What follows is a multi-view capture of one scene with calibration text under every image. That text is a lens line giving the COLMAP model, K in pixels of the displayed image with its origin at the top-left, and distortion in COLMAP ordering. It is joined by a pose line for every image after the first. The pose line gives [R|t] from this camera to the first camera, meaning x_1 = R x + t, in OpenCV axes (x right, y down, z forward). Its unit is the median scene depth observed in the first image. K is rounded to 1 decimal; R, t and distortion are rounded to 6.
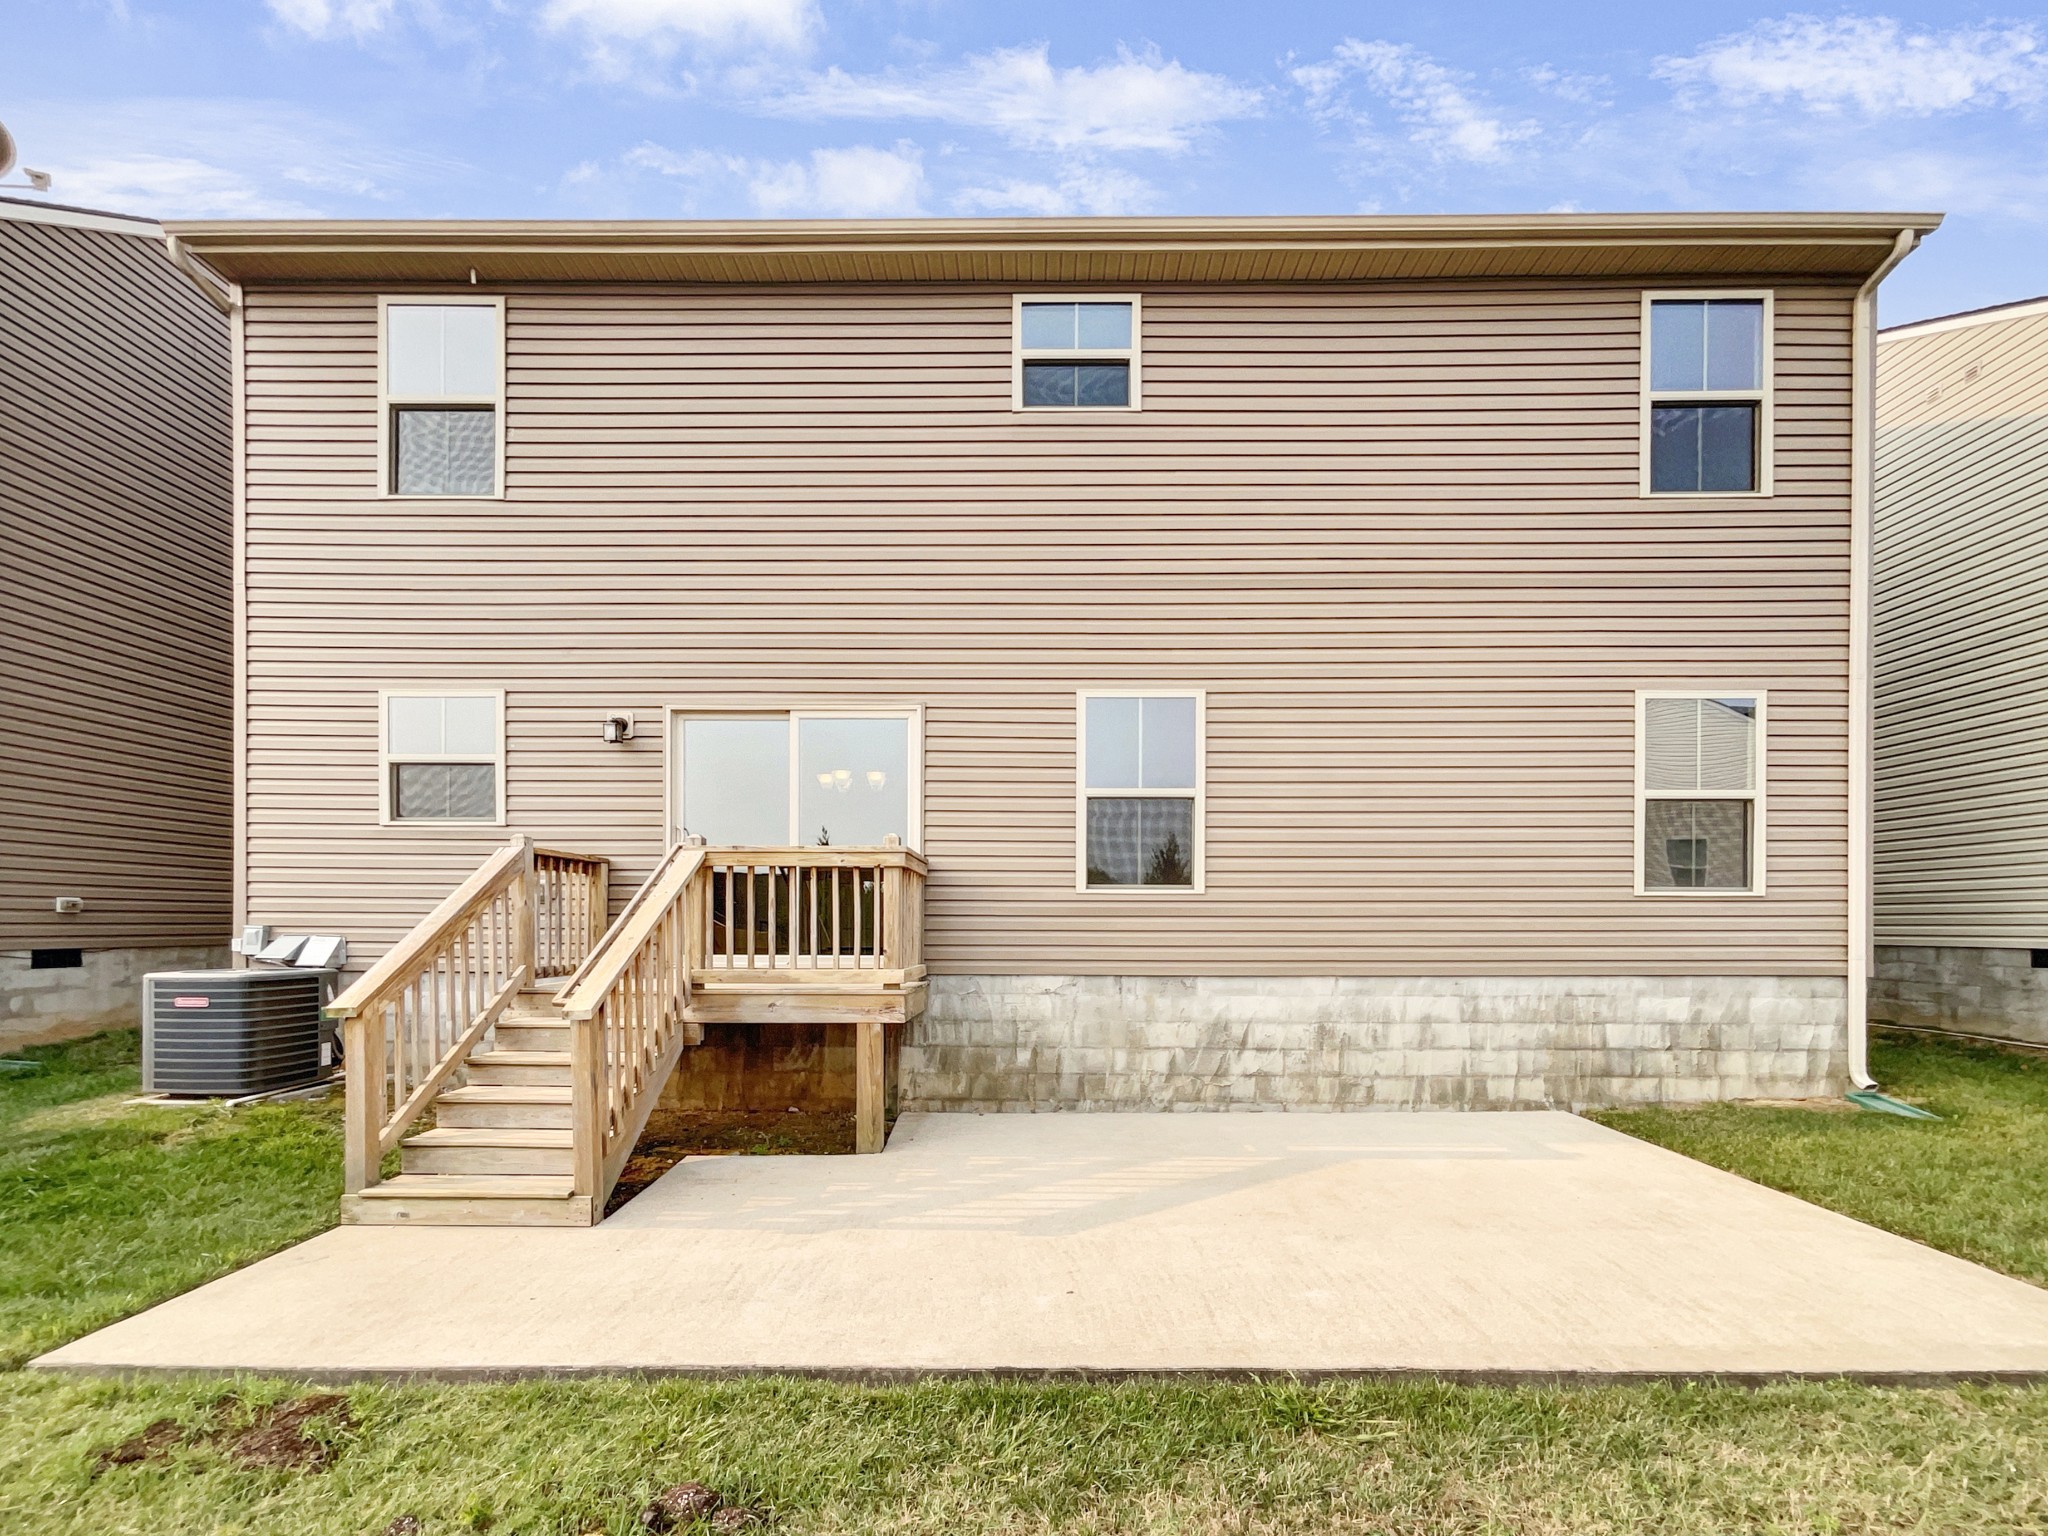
lens RADIAL K [[670.3, 0, 1024.0], [0, 670.3, 768.0], [0, 0, 1]] dist [-0.000764, 0.000238]
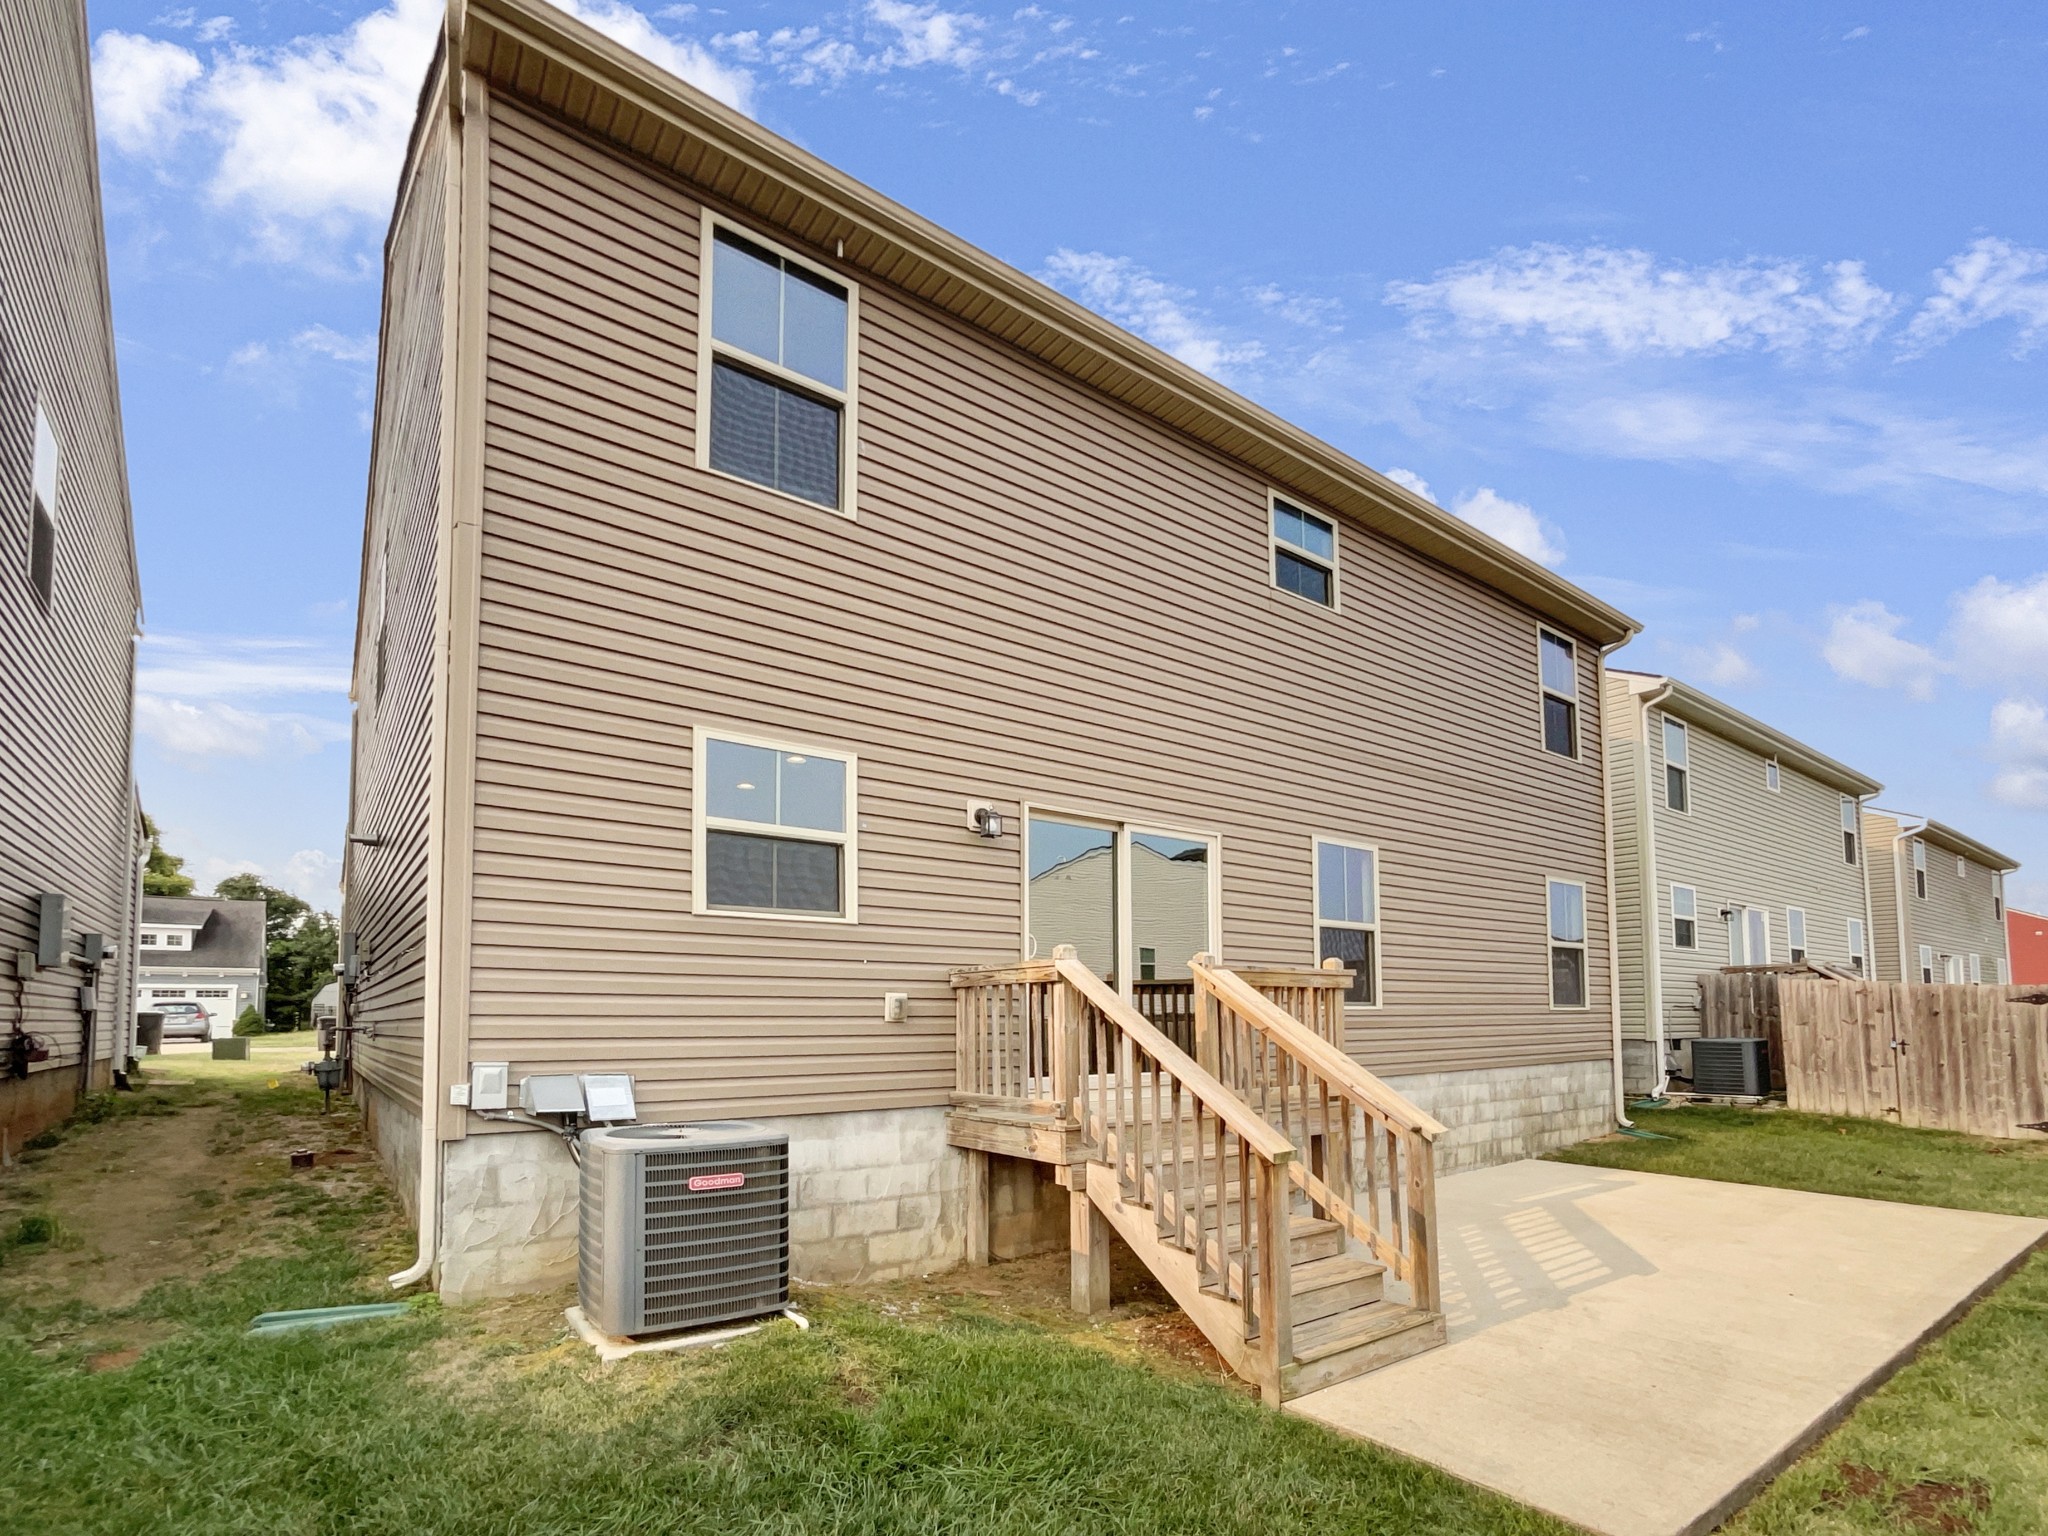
lens RADIAL K [[828.5, 0, 1093.3], [0, 828.5, 765.6], [0, 0, 1]] dist [-0.002041, -0.000032]
pose [[0.814010, 0.162308, 0.557713, -1.129467], [-0.106488, 0.985592, -0.131407, -0.002525], [-0.571006, 0.047577, 0.819566, 0.008405]]
